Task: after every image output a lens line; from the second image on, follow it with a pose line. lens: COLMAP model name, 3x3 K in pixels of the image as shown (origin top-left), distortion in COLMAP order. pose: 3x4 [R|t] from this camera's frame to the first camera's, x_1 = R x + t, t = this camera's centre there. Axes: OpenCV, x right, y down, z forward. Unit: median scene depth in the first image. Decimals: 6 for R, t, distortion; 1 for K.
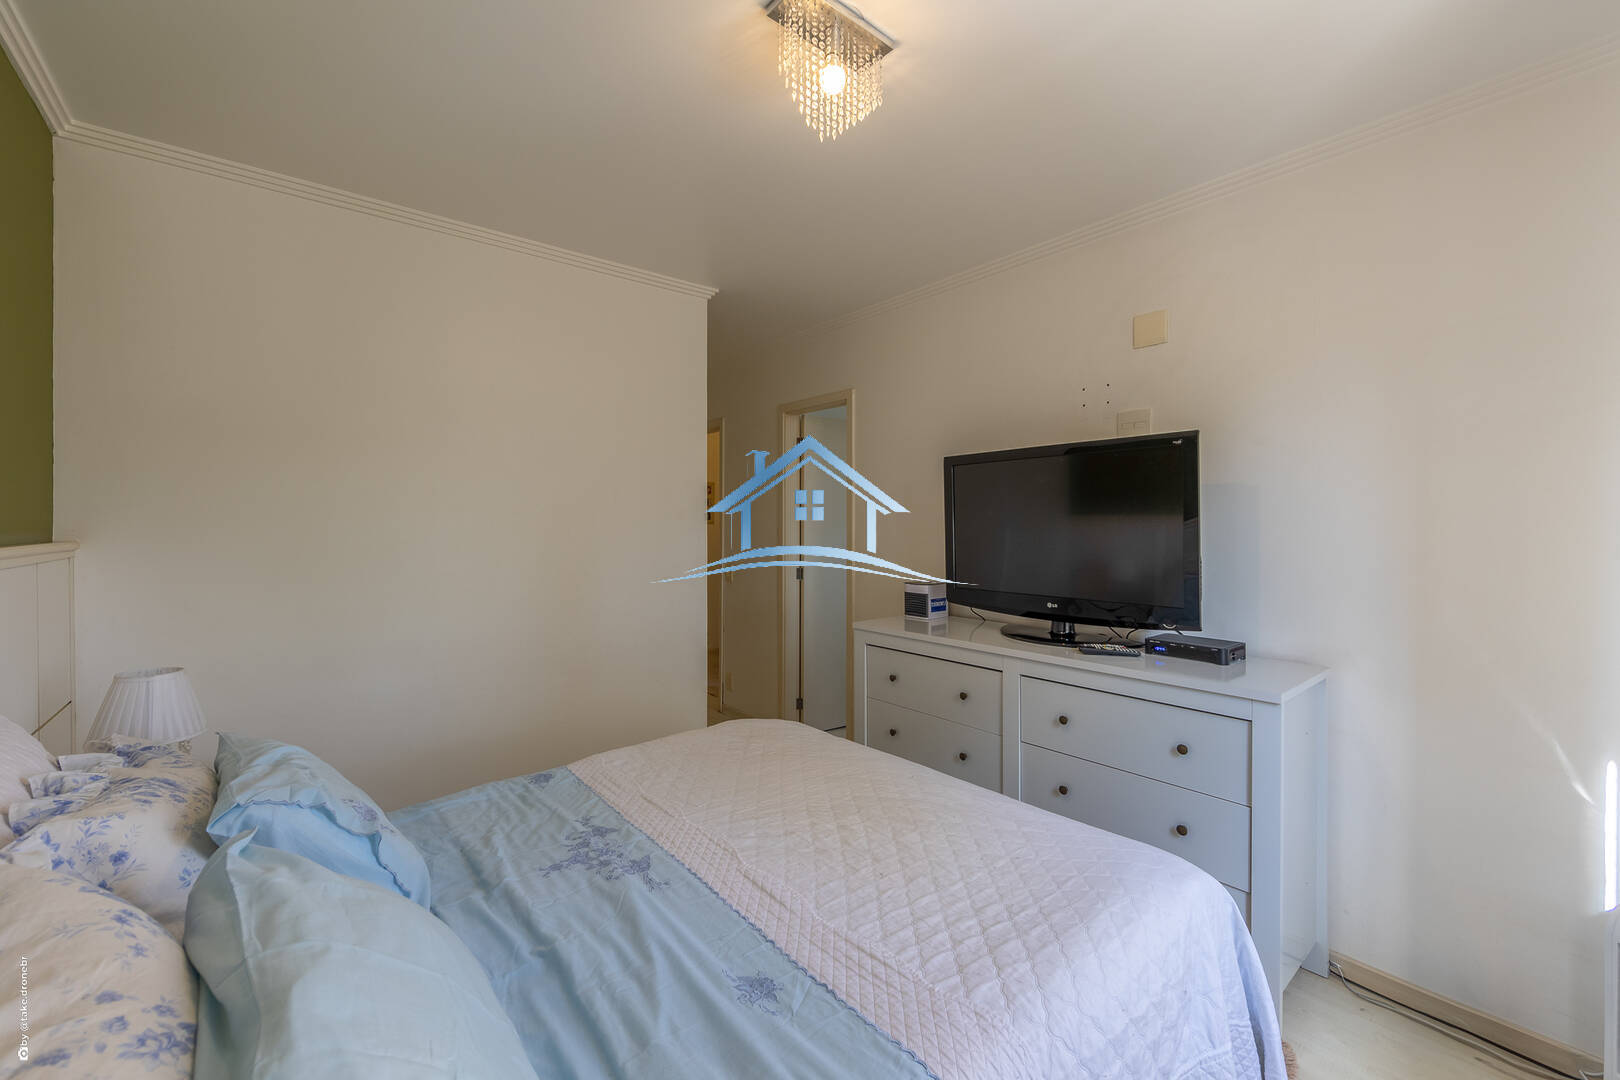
lens RADIAL K [[653.7, 0, 814.8], [0, 653.7, 535.8], [0, 0, 1]] dist [-0.001031, -0.000177]
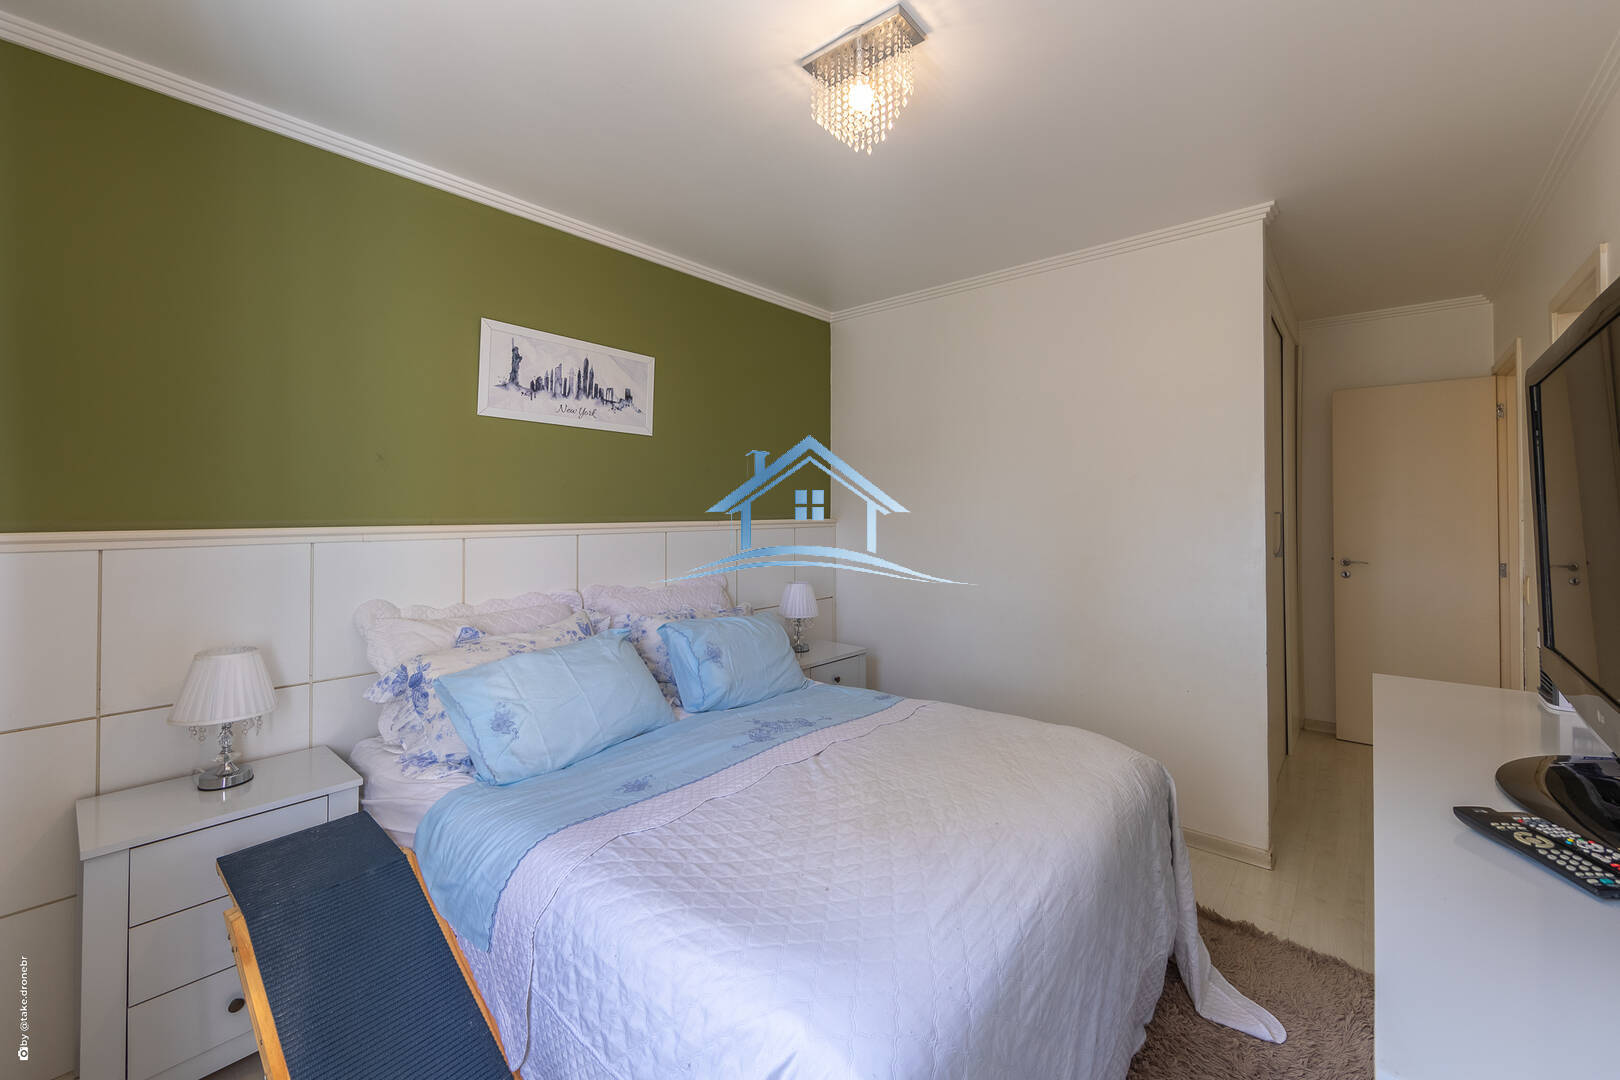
lens RADIAL K [[654.0, 0, 817.5], [0, 654.0, 503.3], [0, 0, 1]] dist [-0.000706, -0.000316]
pose [[0.170188, -0.011183, -0.985348, 1.081426], [-0.019567, 0.999700, -0.014725, -0.008894], [0.985217, 0.021786, 0.169918, 0.761846]]
